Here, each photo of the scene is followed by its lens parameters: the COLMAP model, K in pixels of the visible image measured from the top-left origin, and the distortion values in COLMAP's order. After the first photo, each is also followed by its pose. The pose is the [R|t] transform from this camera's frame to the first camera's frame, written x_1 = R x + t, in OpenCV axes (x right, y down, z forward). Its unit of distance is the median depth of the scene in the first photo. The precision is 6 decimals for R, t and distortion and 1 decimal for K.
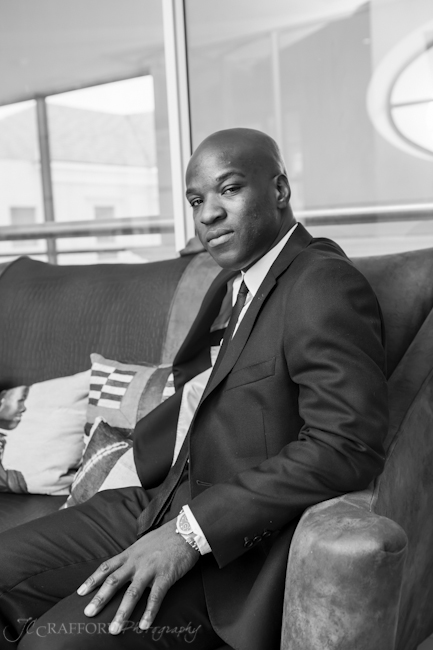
lens RADIAL K [[797.8, 0, 215.9], [0, 797.8, 326.0], [0, 0, 1]] dist [0.022726, 0.000000]
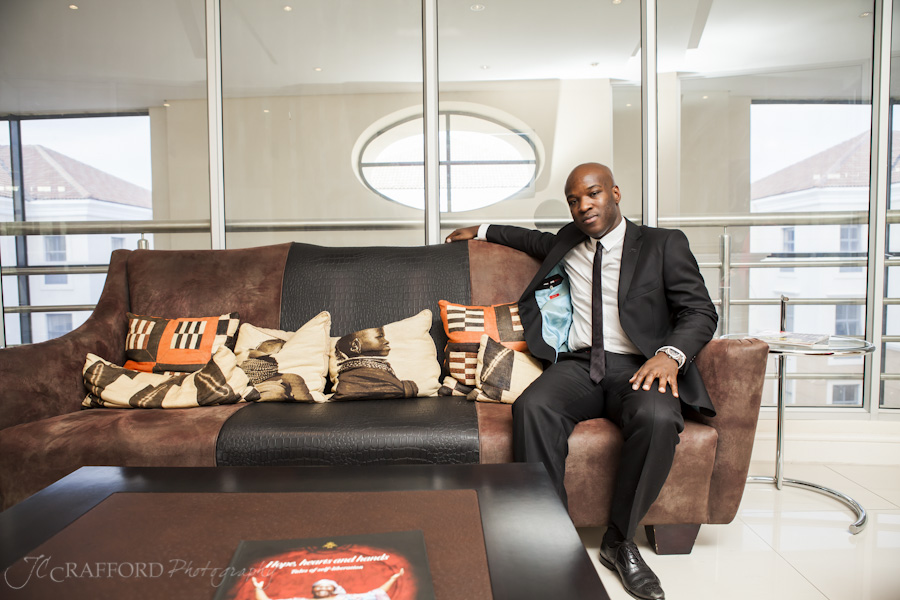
lens RADIAL K [[641.5, 0, 450.4], [0, 641.5, 296.7], [0, 0, 1]] dist [-0.002103, -0.002813]
pose [[0.827253, -0.000260, 0.561830, -0.835150], [0.045279, 0.996778, -0.066209, 0.111029], [-0.560002, 0.080211, 0.824599, 0.002666]]
